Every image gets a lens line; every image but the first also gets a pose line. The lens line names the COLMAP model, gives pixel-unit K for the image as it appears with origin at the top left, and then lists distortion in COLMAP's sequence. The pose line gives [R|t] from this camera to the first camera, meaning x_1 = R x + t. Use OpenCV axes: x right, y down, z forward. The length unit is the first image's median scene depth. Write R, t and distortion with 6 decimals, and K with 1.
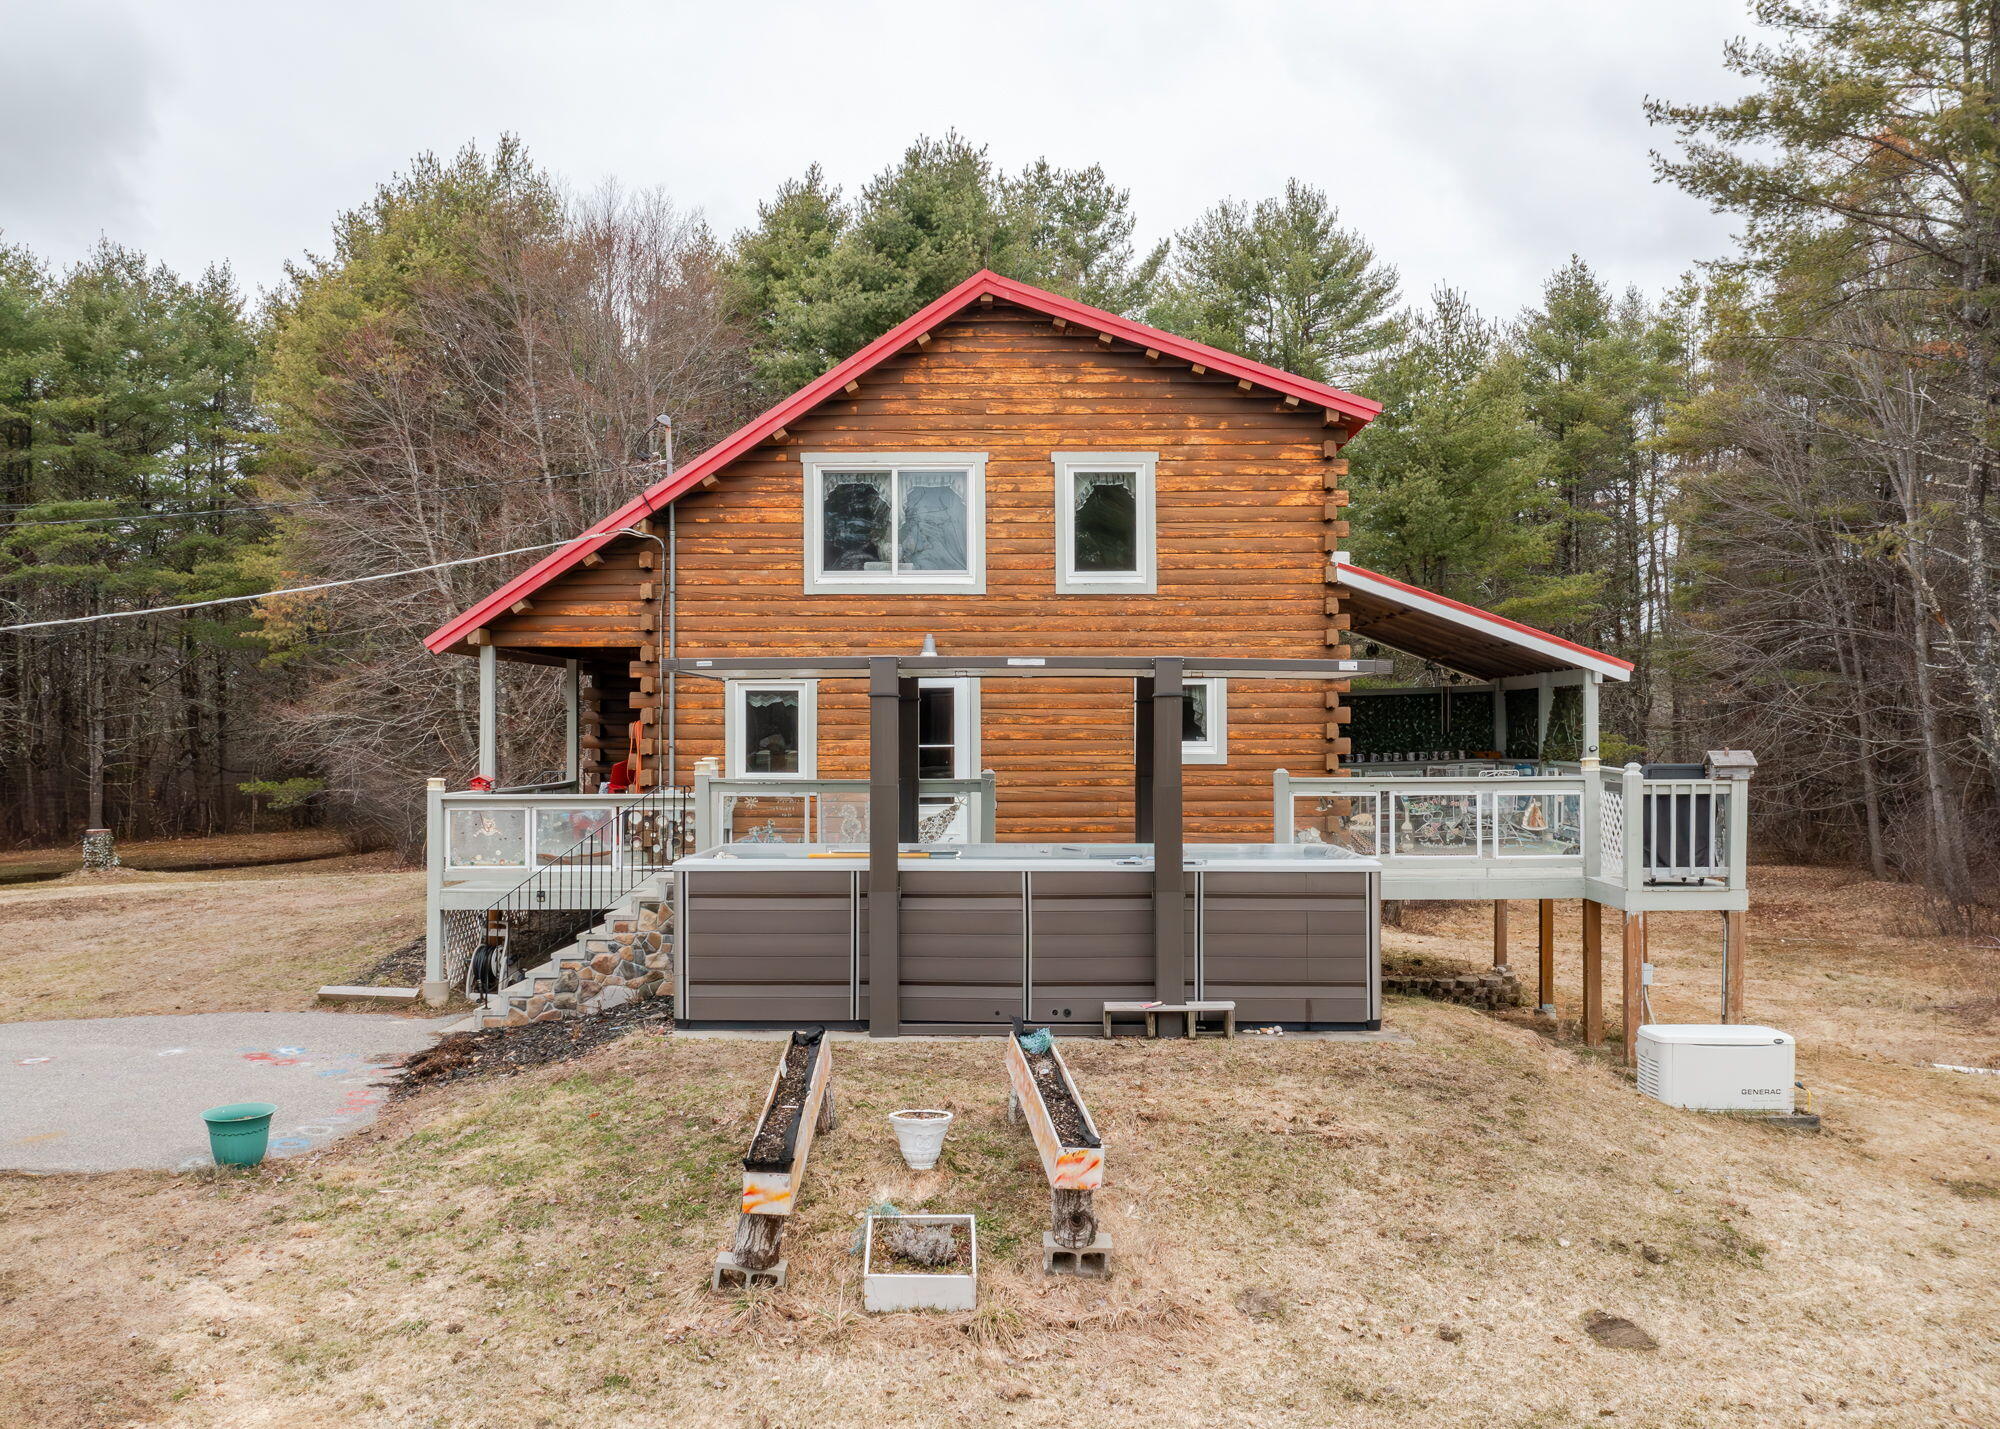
lens RADIAL K [[1704.6, 0, 1002.4], [0, 1704.6, 726.4], [0, 0, 1]] dist [0.019556, 0.017019]
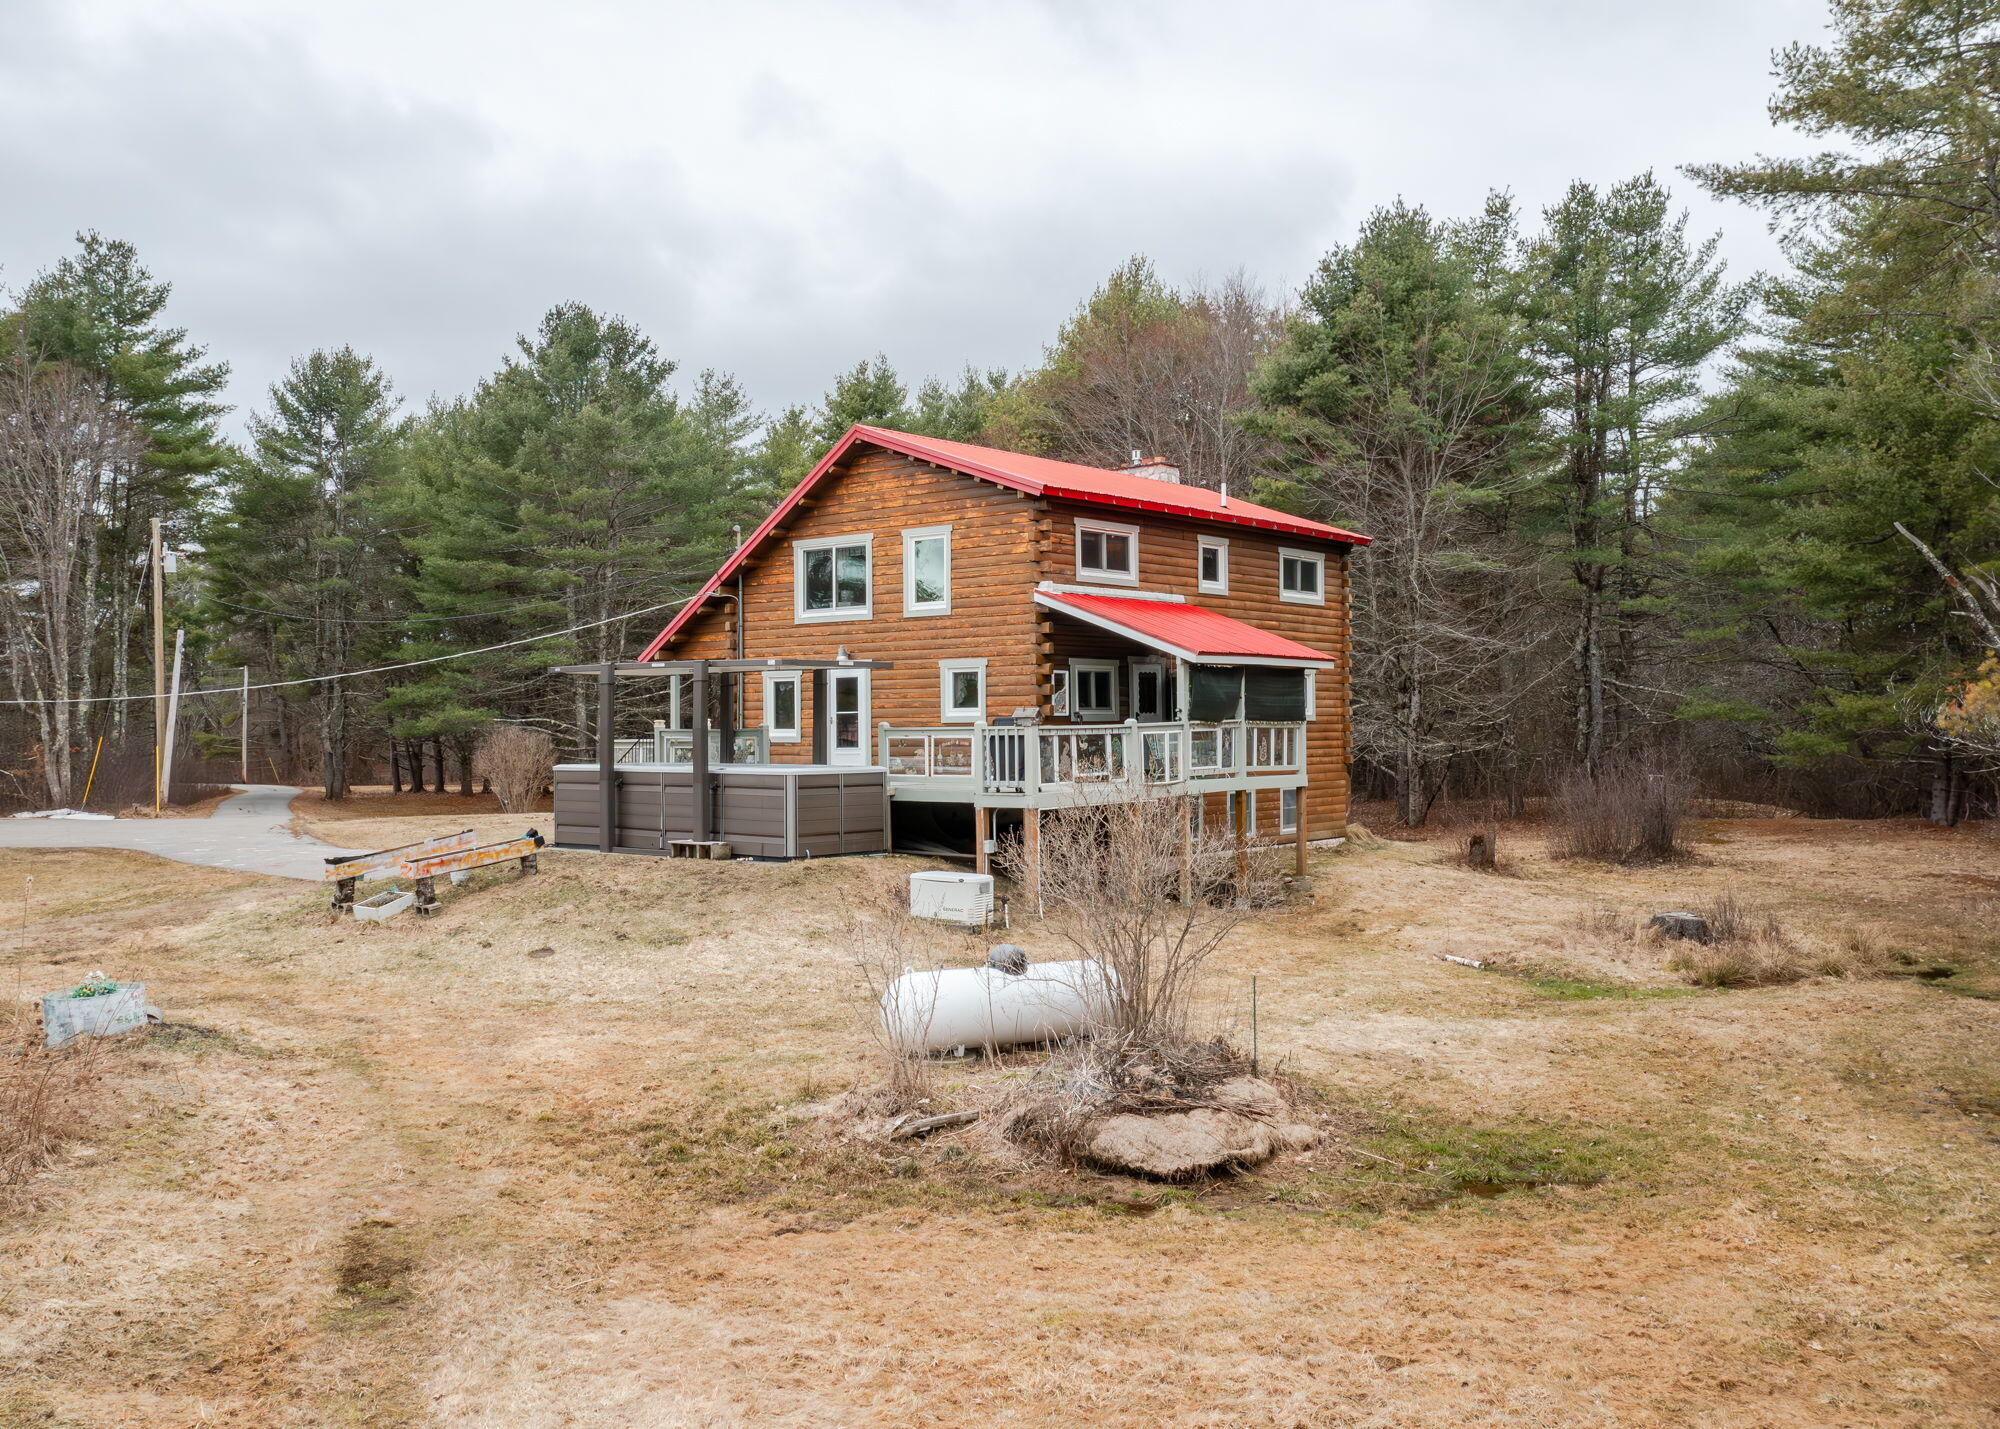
lens RADIAL K [[1711.9, 0, 1005.0], [0, 1711.9, 725.0], [0, 0, 1]] dist [0.000124, 0.031834]
pose [[0.779516, -0.004220, -0.626369, 1.116824], [0.006938, 0.999974, 0.001897, 0.021440], [0.626344, -0.005825, 0.779525, -0.201892]]
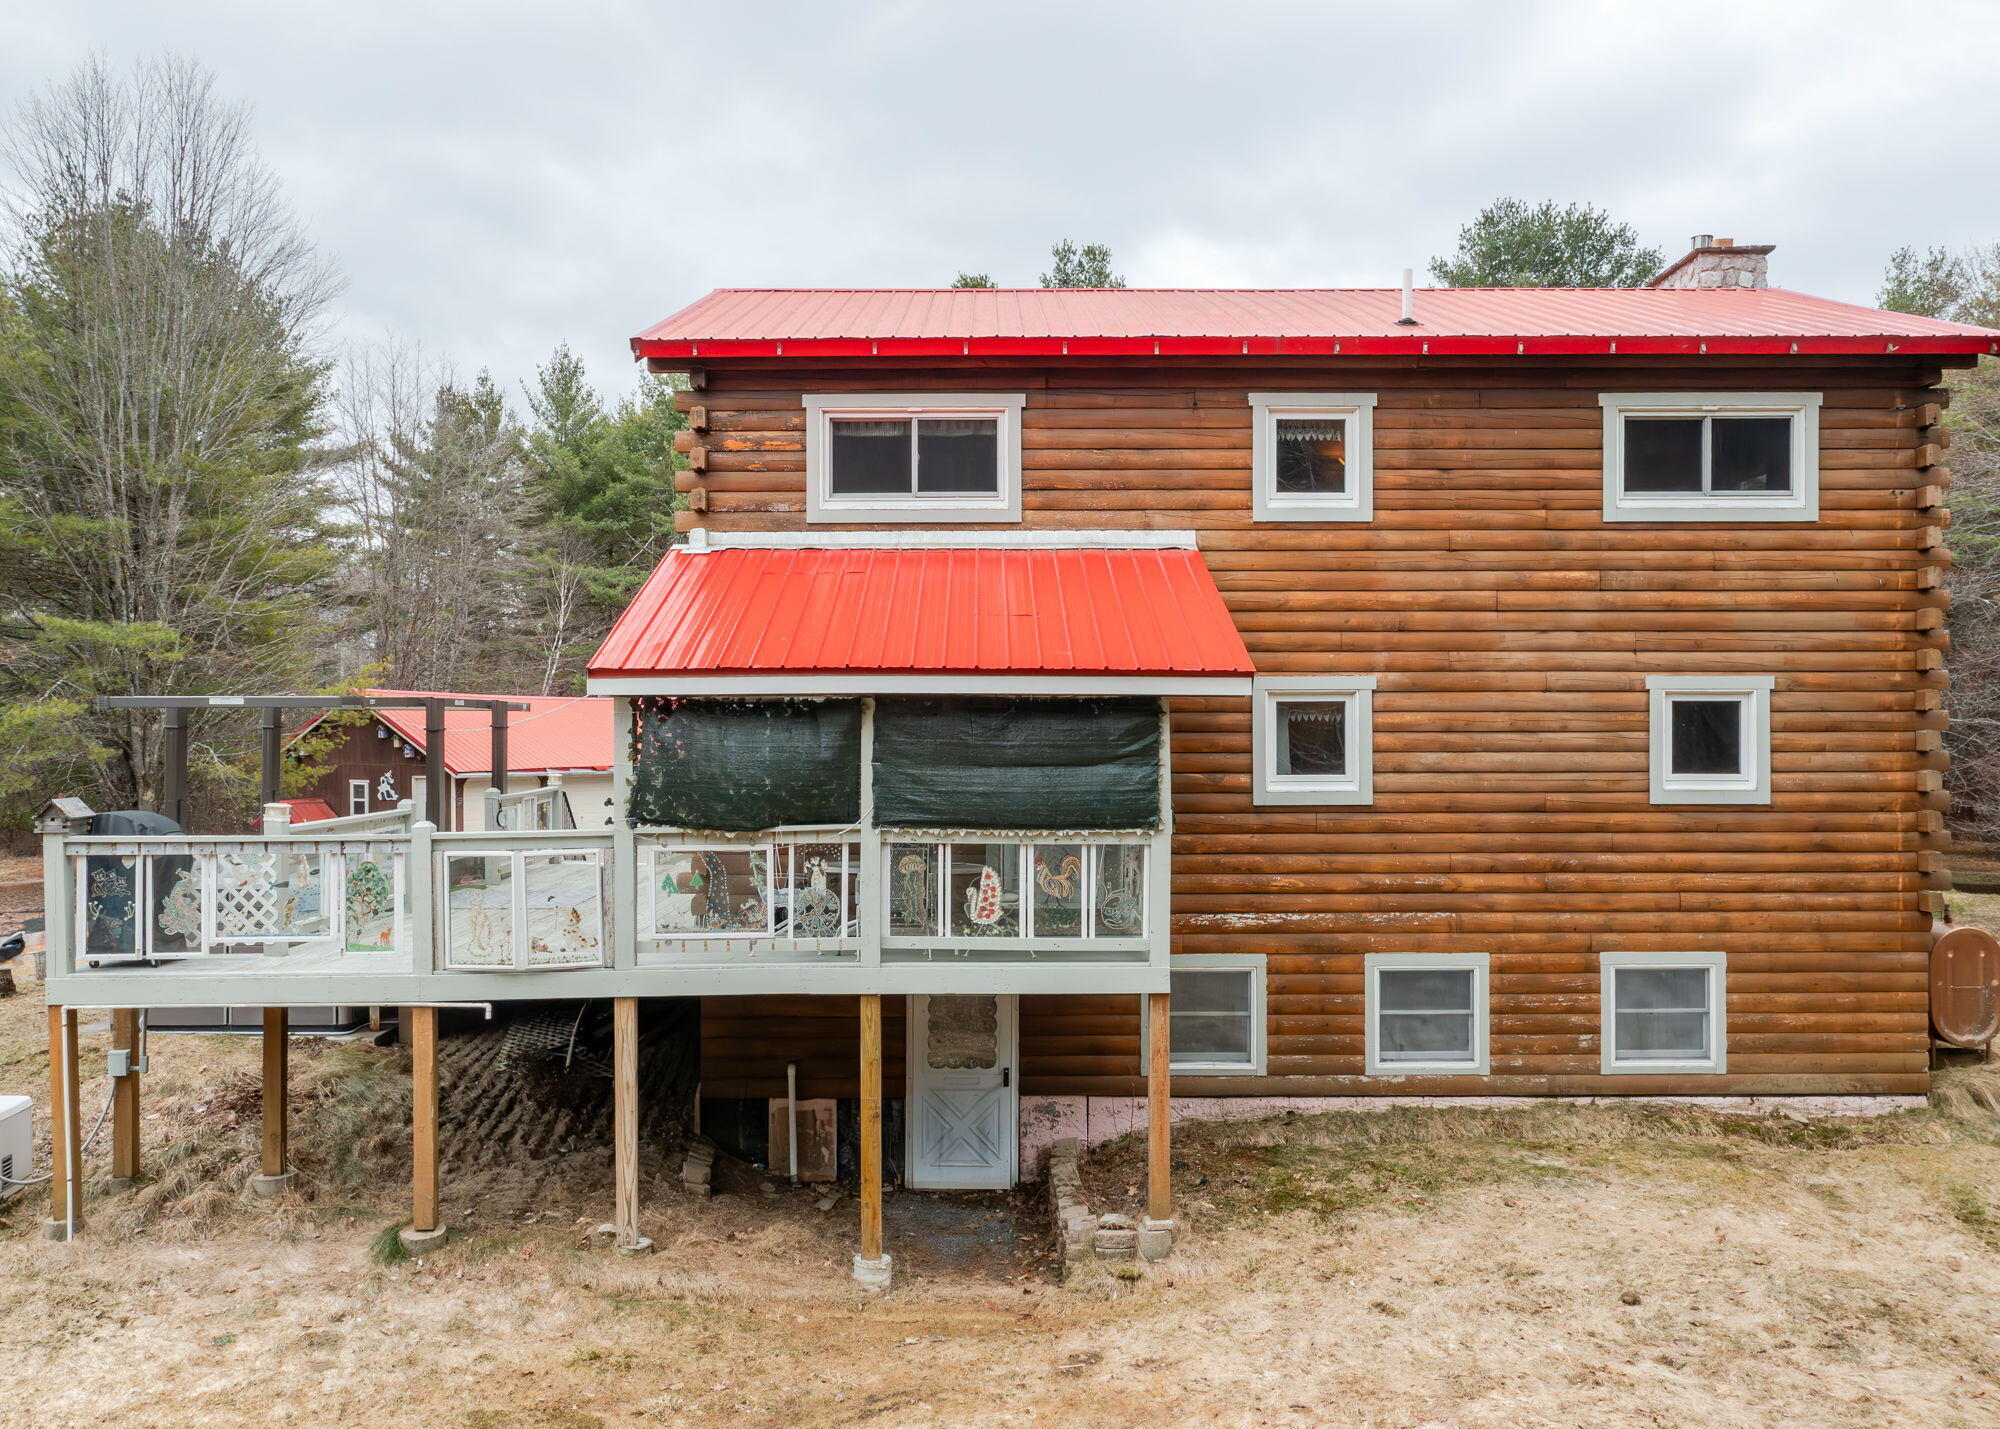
lens RADIAL K [[1704.6, 0, 1002.4], [0, 1704.6, 726.4], [0, 0, 1]] dist [0.019556, 0.017019]
pose [[0.014065, 0.004739, -0.999890, 0.967576], [0.003172, 0.999984, 0.004784, -0.017332], [0.999896, -0.003239, 0.014050, 1.118196]]
